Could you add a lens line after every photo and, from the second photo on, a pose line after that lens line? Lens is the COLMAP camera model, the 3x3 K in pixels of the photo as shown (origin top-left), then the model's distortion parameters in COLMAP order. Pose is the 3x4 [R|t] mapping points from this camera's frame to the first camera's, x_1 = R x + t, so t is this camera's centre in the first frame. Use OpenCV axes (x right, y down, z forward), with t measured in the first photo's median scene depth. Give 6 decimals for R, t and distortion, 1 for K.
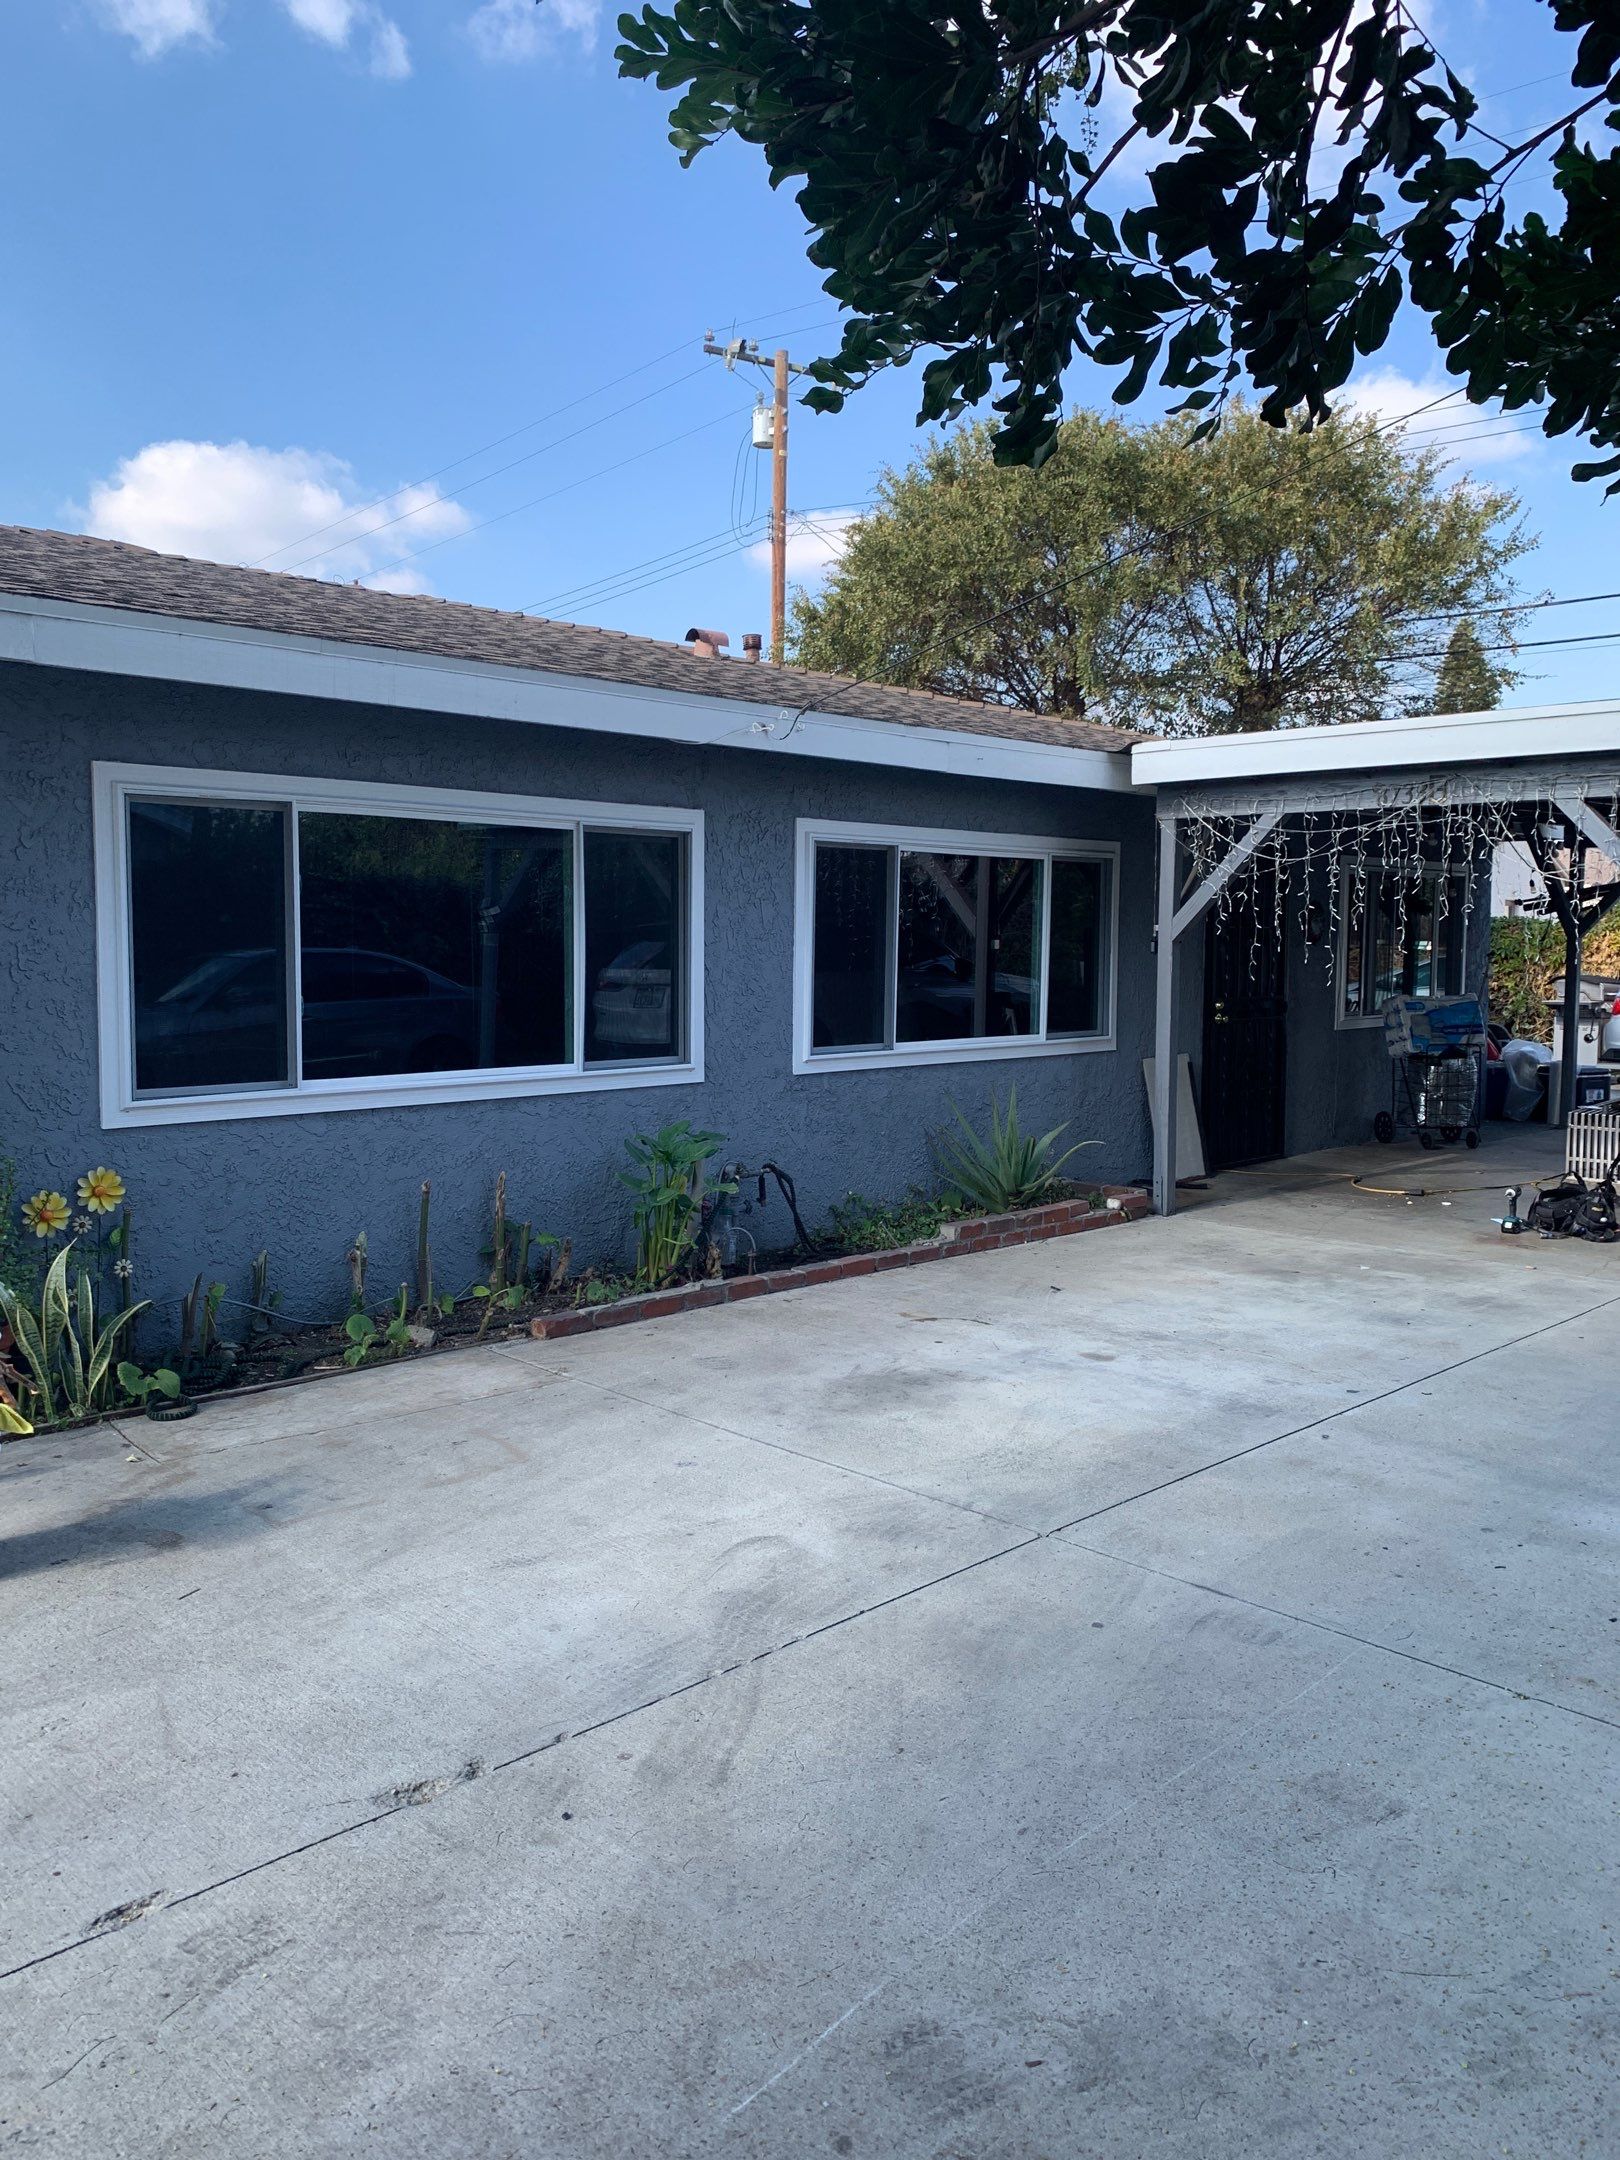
lens RADIAL K [[1663.3, 0, 812.7], [0, 1663.3, 1079.9], [0, 0, 1]] dist [0.008741, -0.002717]
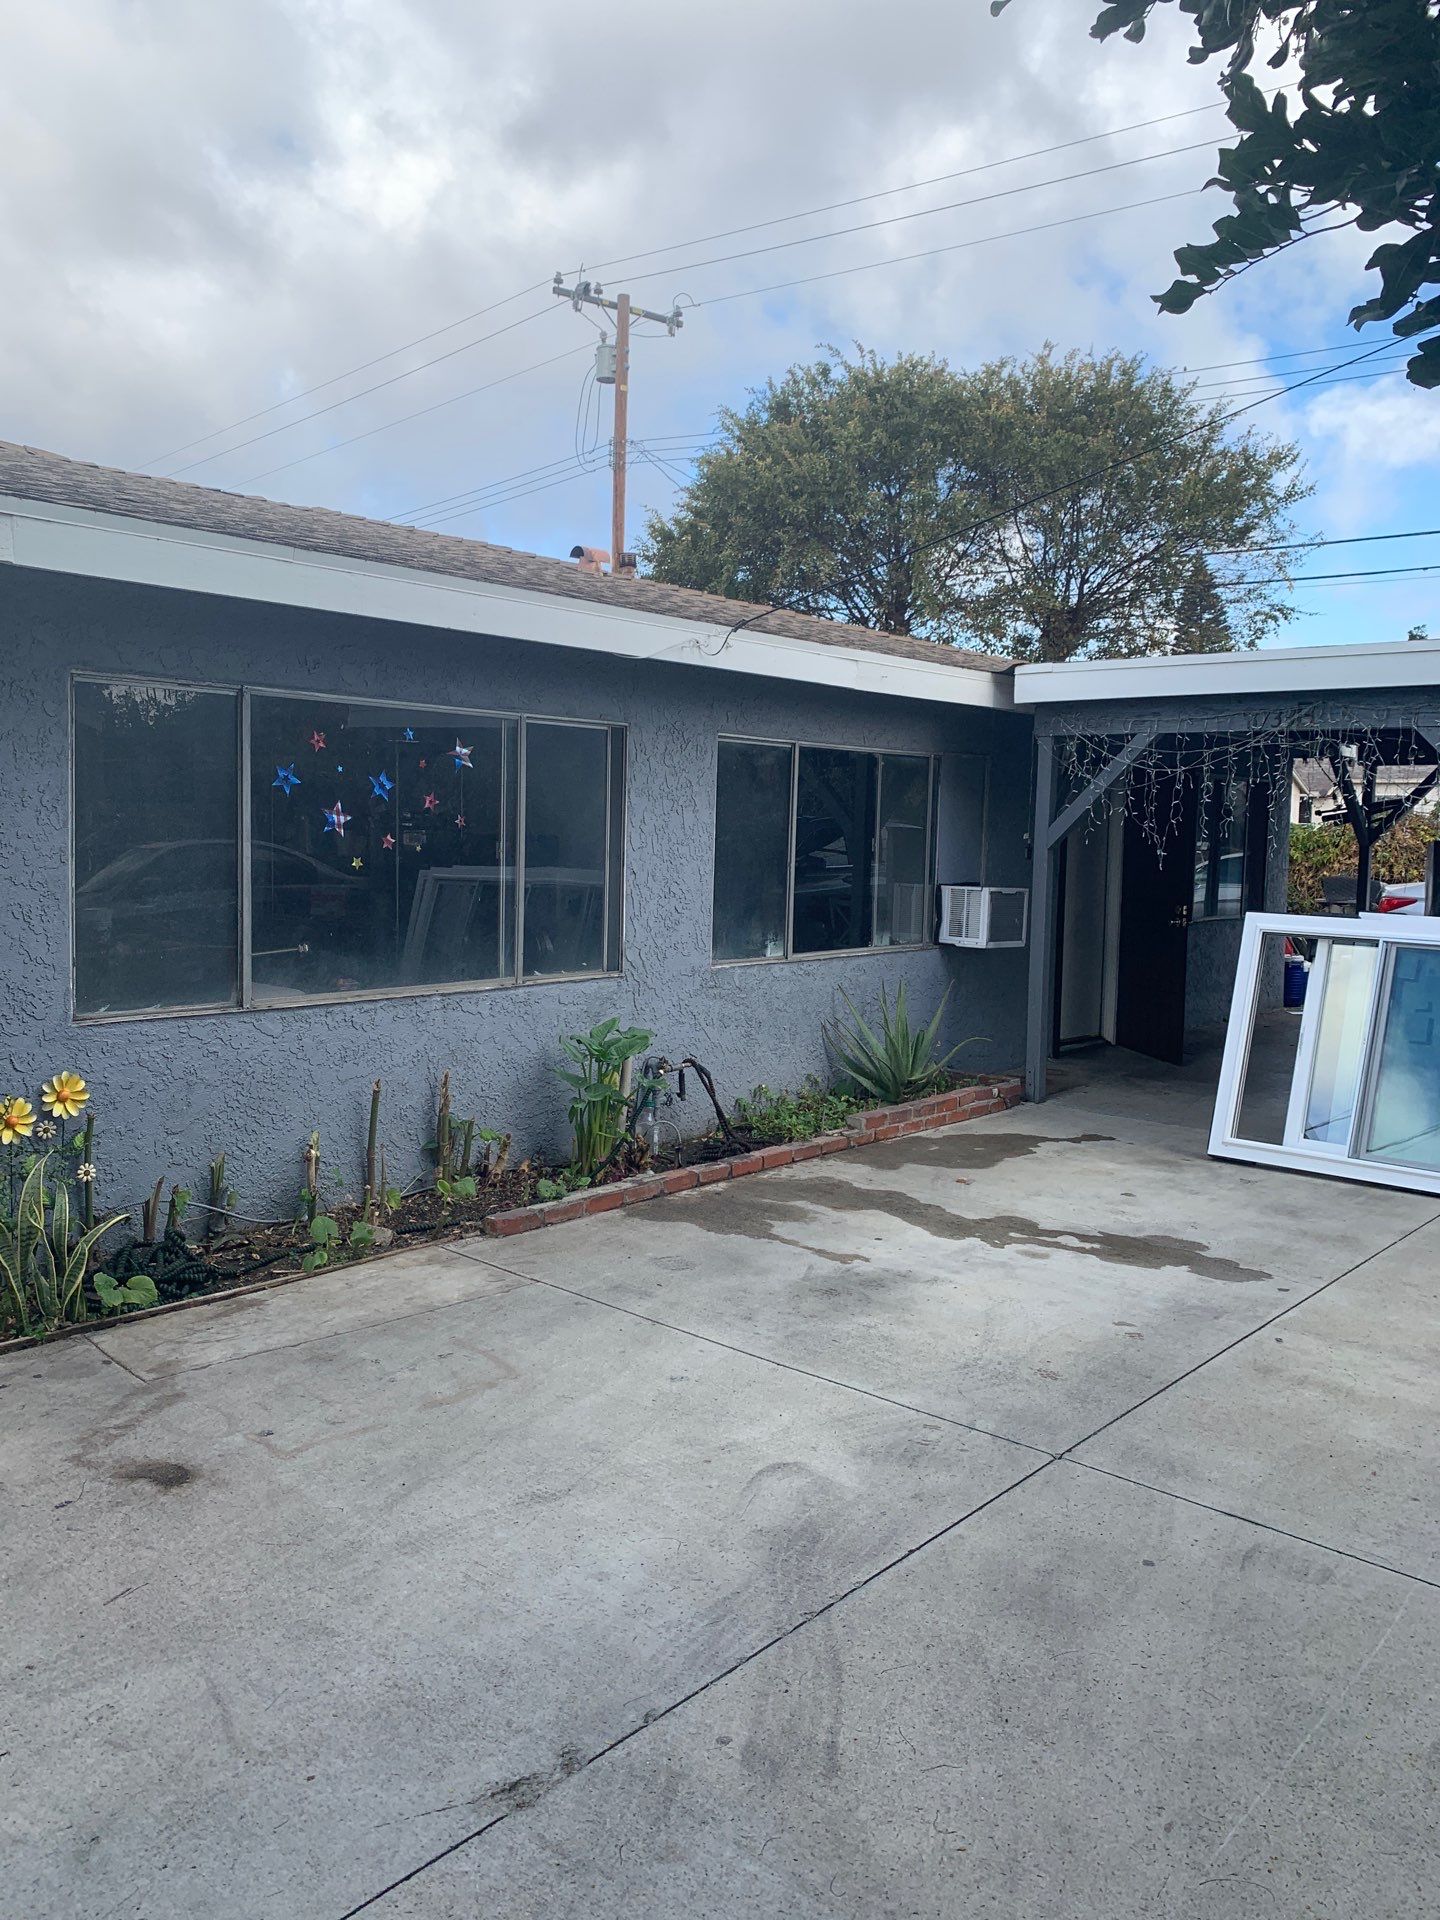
lens RADIAL K [[1486.8, 0, 719.5], [0, 1486.8, 954.9], [0, 0, 1]] dist [0.000377, 0.006699]
pose [[0.997769, 0.009816, 0.066036, -0.104181], [-0.009932, 0.999950, 0.001432, -0.024697], [-0.066019, -0.002084, 0.997816, 0.093232]]
